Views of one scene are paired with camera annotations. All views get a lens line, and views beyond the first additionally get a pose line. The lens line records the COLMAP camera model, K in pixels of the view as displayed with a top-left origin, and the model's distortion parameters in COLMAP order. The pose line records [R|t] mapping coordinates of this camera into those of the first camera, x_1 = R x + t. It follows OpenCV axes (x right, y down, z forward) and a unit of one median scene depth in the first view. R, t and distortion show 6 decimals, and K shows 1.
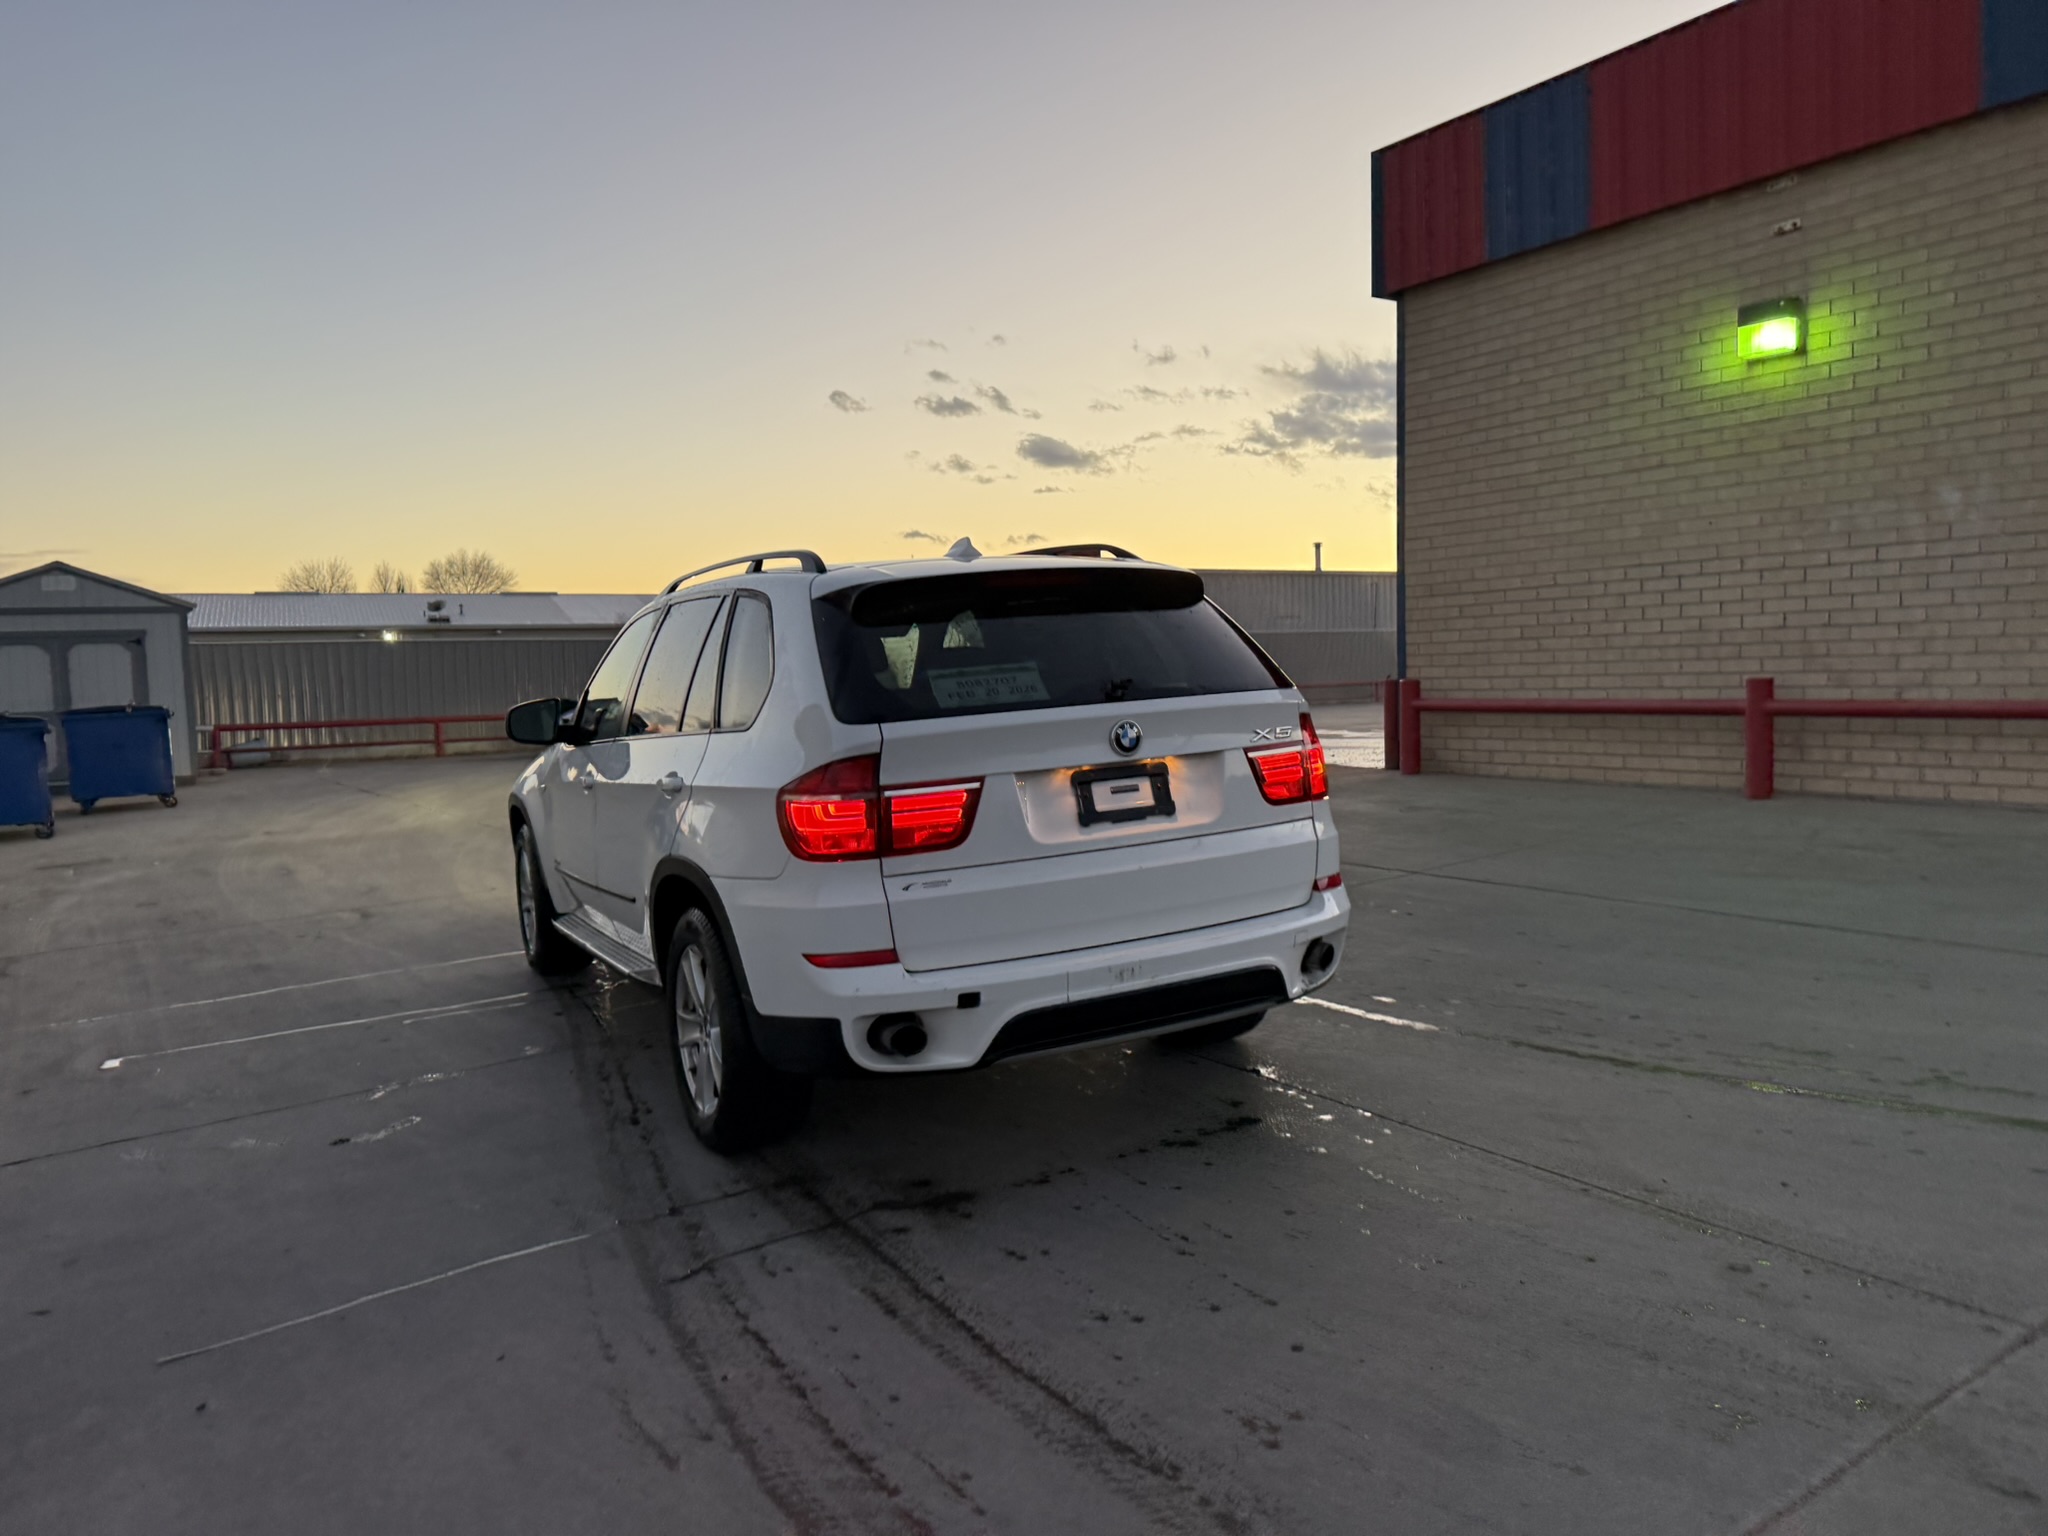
lens RADIAL K [[1418.8, 0, 1022.7], [0, 1418.8, 761.1], [0, 0, 1]] dist [0.050833, -0.065346]
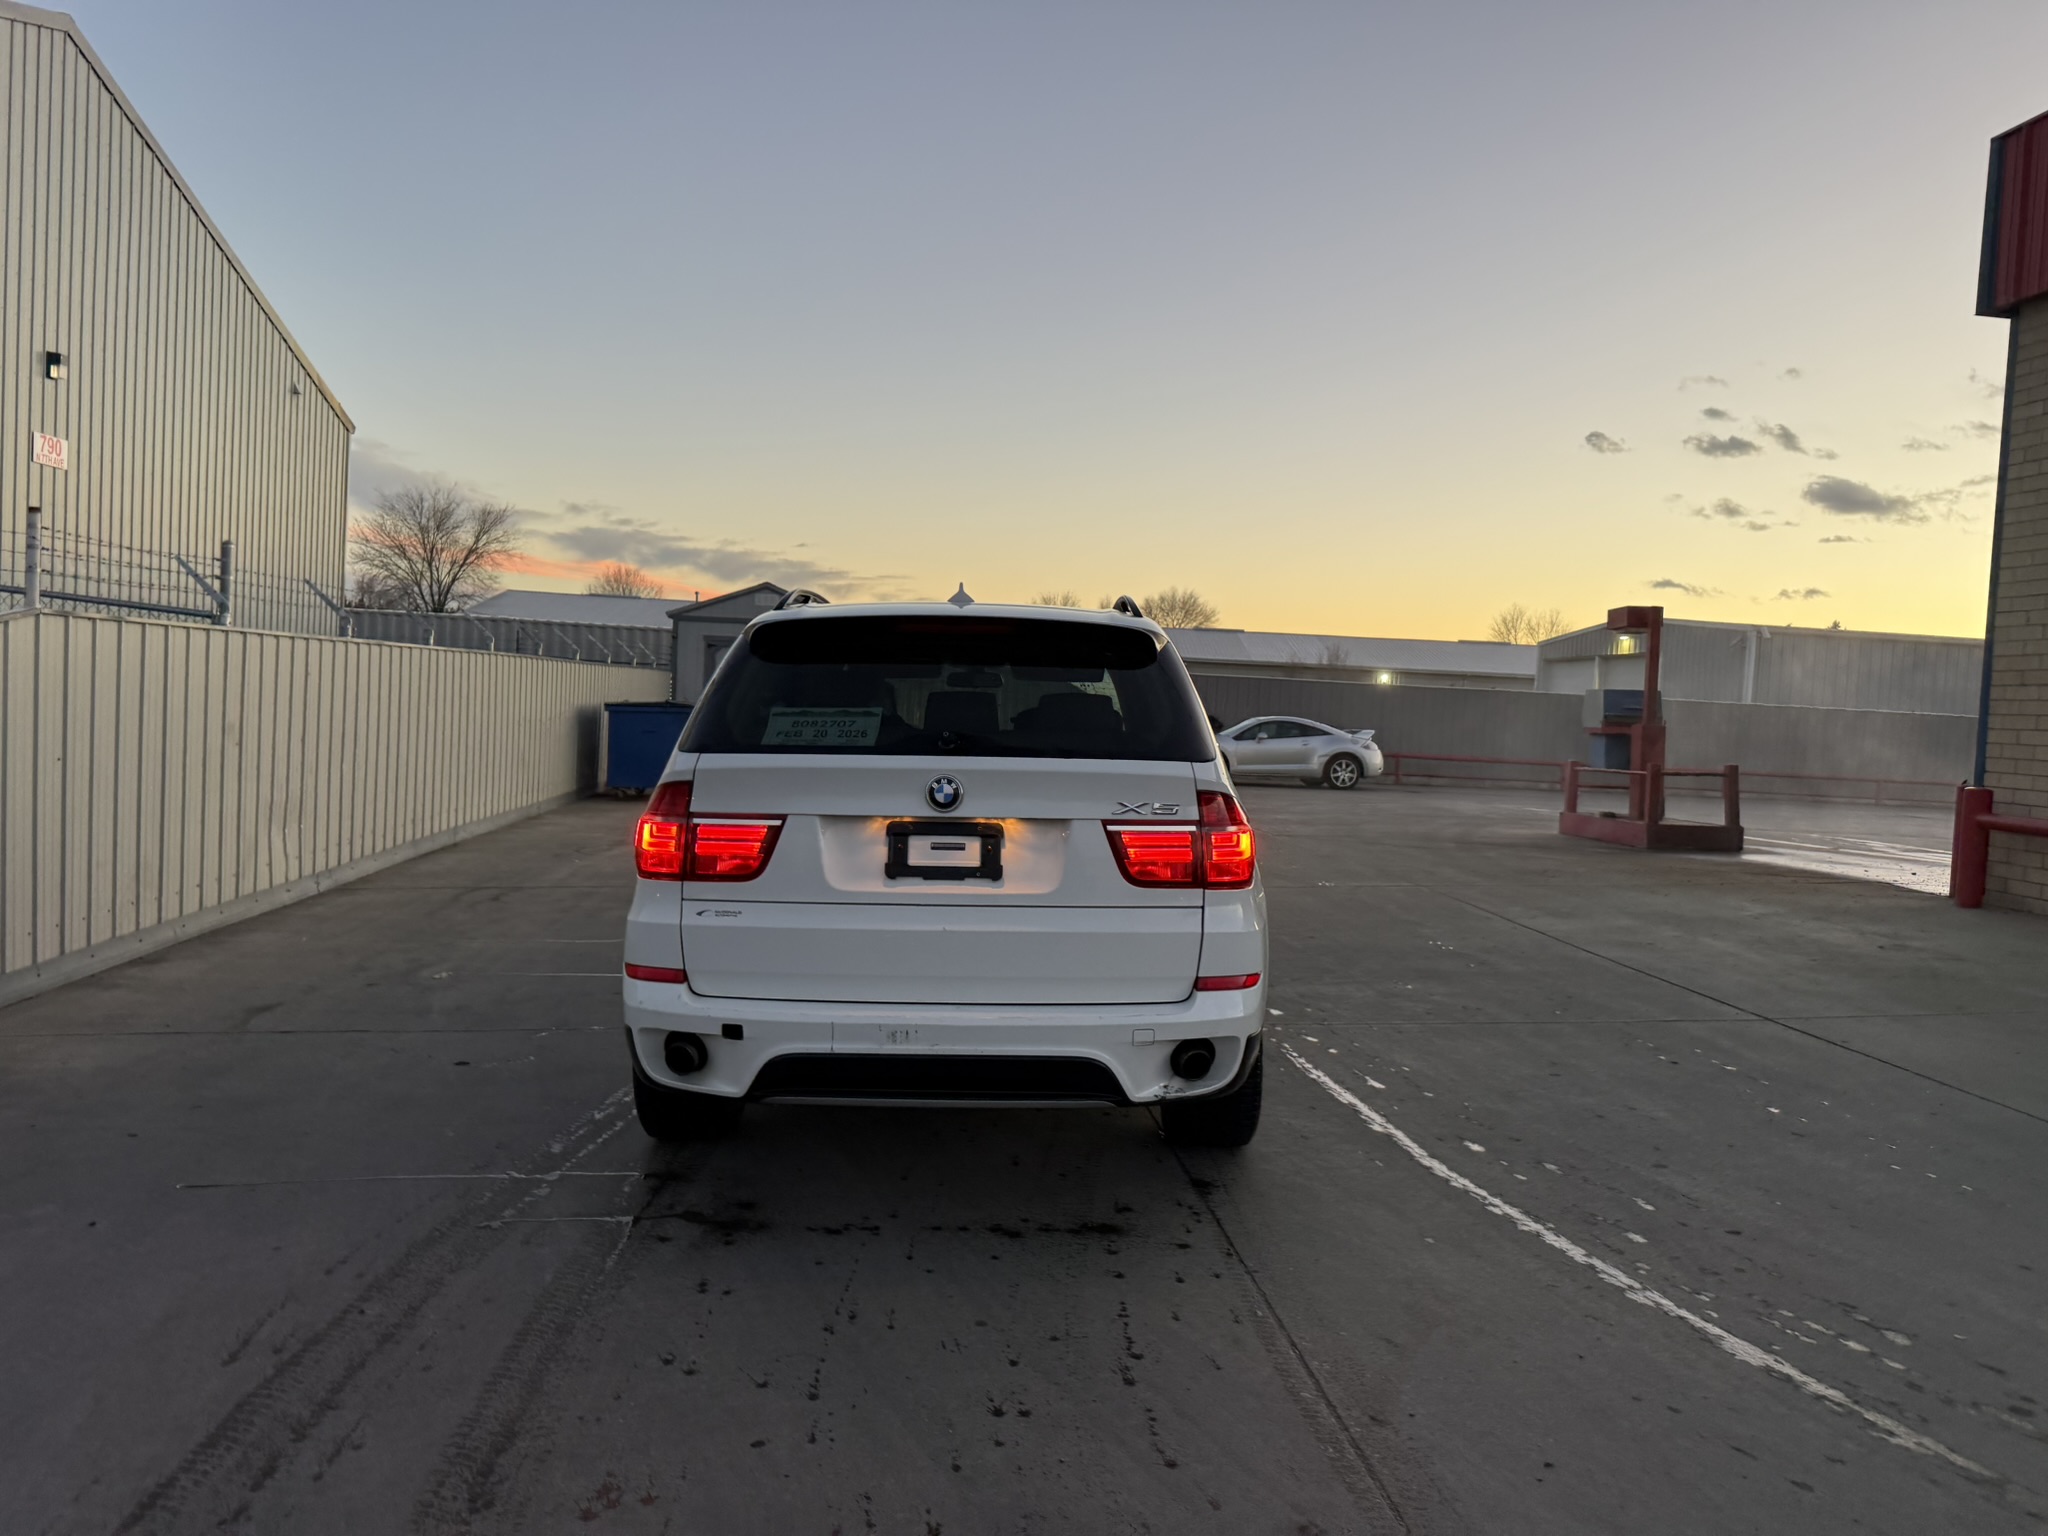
lens RADIAL K [[1418.8, 0, 1025.1], [0, 1418.8, 759.4], [0, 0, 1]] dist [0.050833, -0.065346]
pose [[0.882983, 0.094332, -0.459828, 0.533068], [-0.108325, 0.994107, -0.004074, -0.039323], [0.456734, 0.053408, 0.887998, 0.155527]]
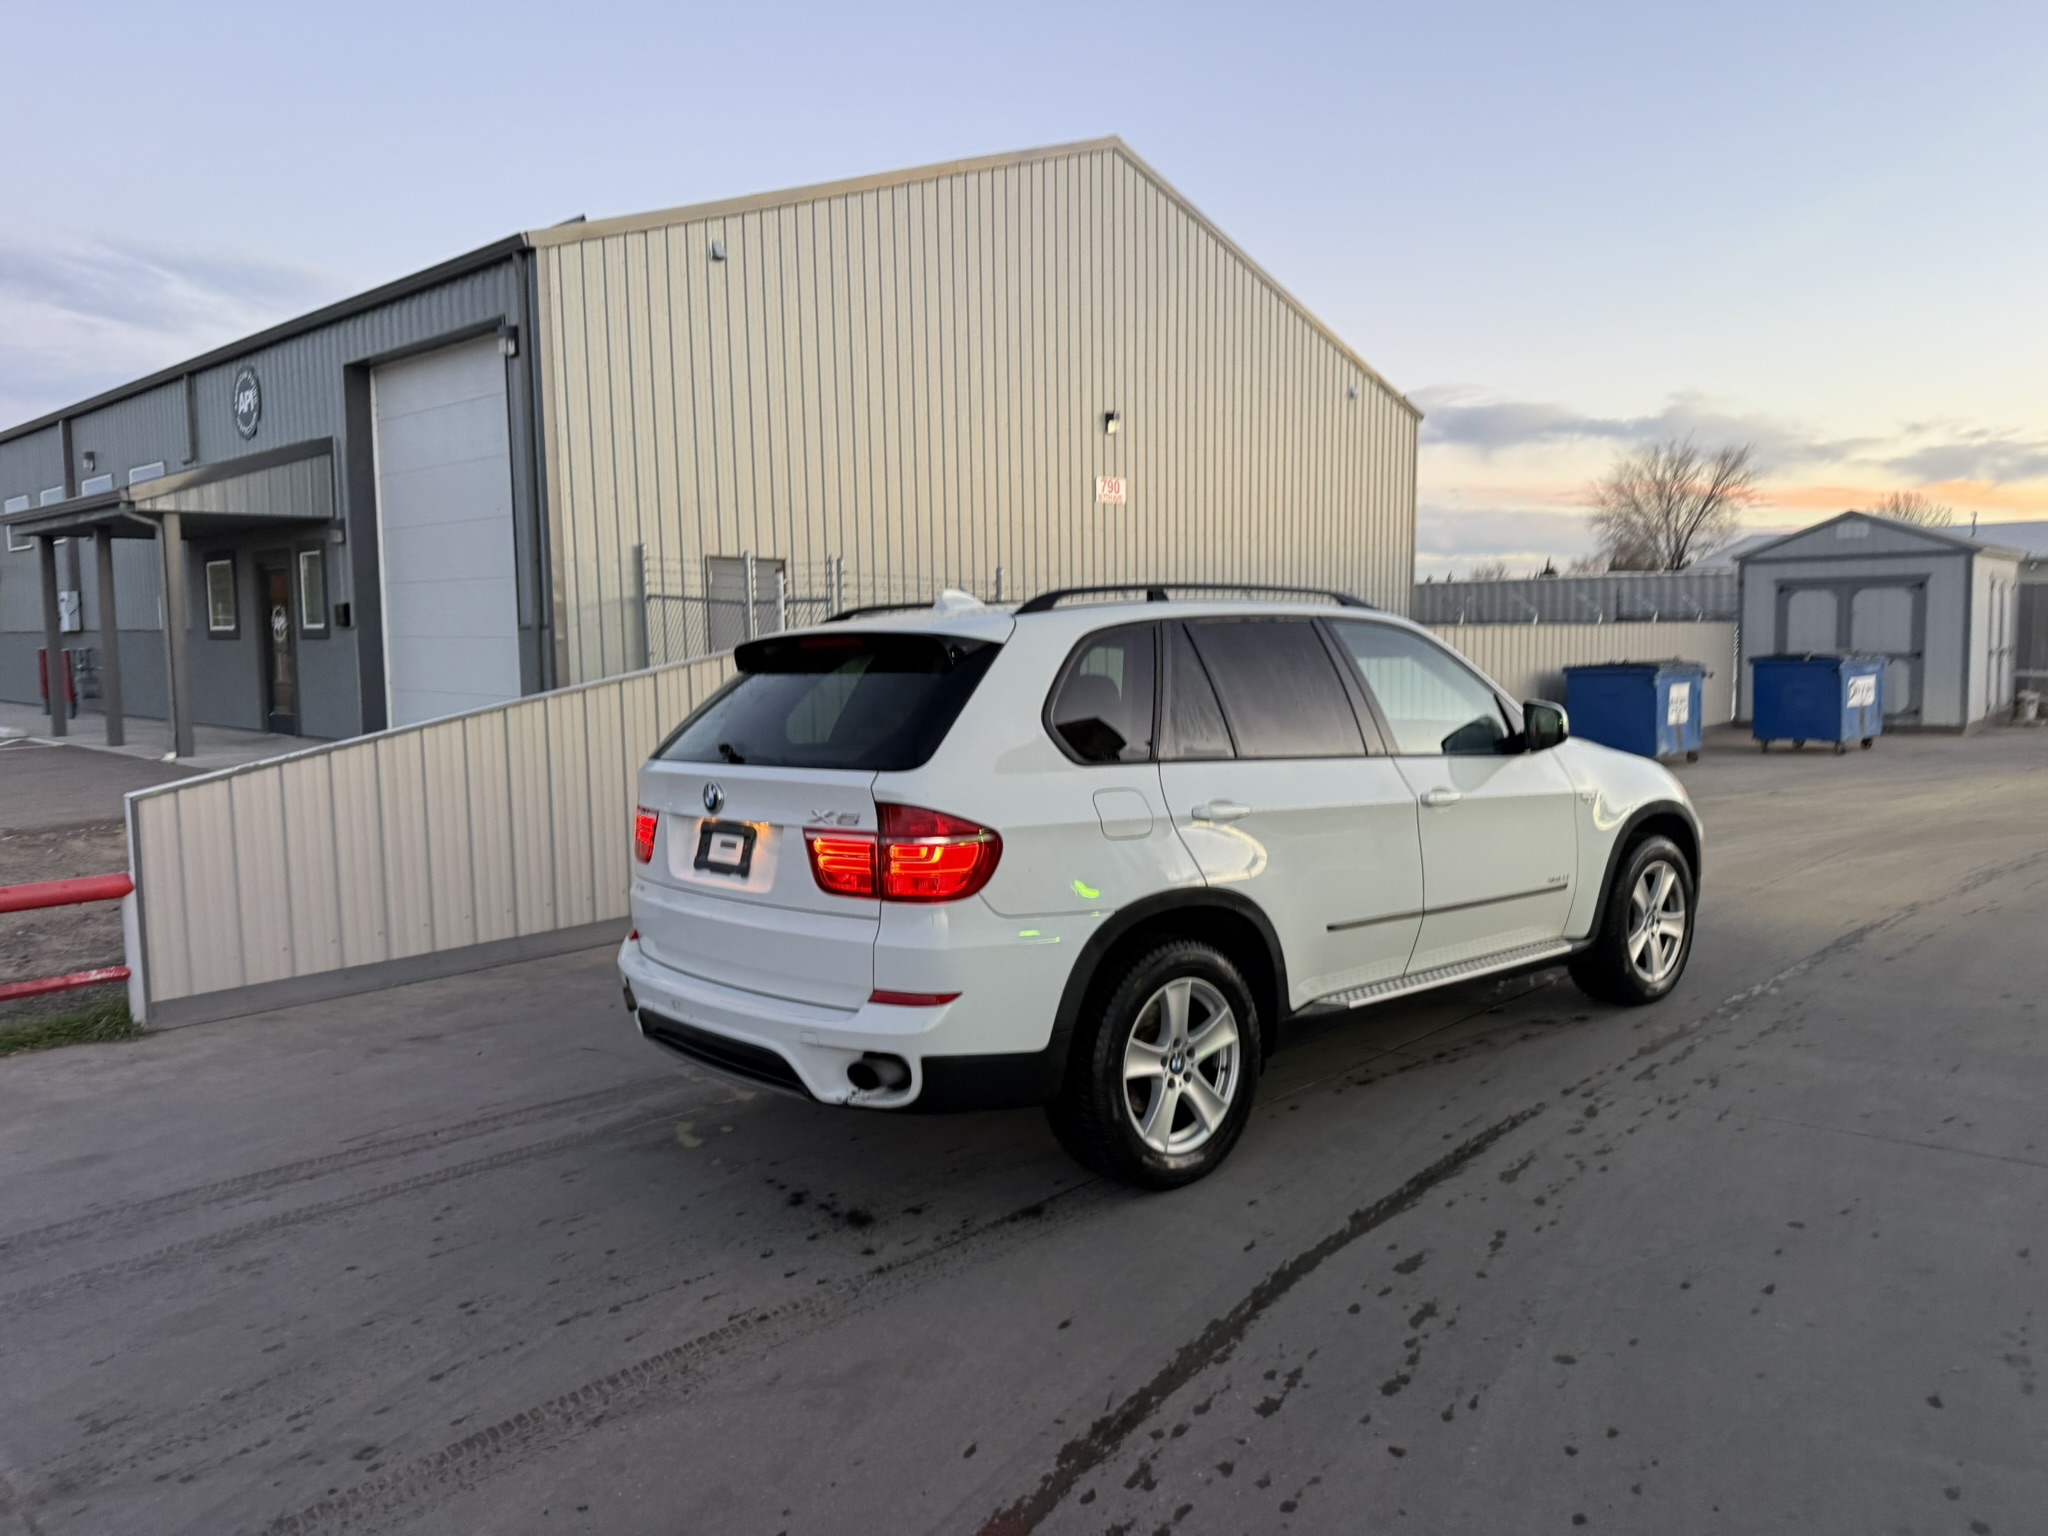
lens RADIAL K [[1418.8, 0, 1035.4], [0, 1418.8, 756.6], [0, 0, 1]] dist [0.050833, -0.065346]
pose [[0.236427, 0.112925, -0.965065, 1.127618], [-0.058670, 0.993070, 0.101829, -0.165901], [0.969876, 0.032545, 0.241414, 0.921134]]
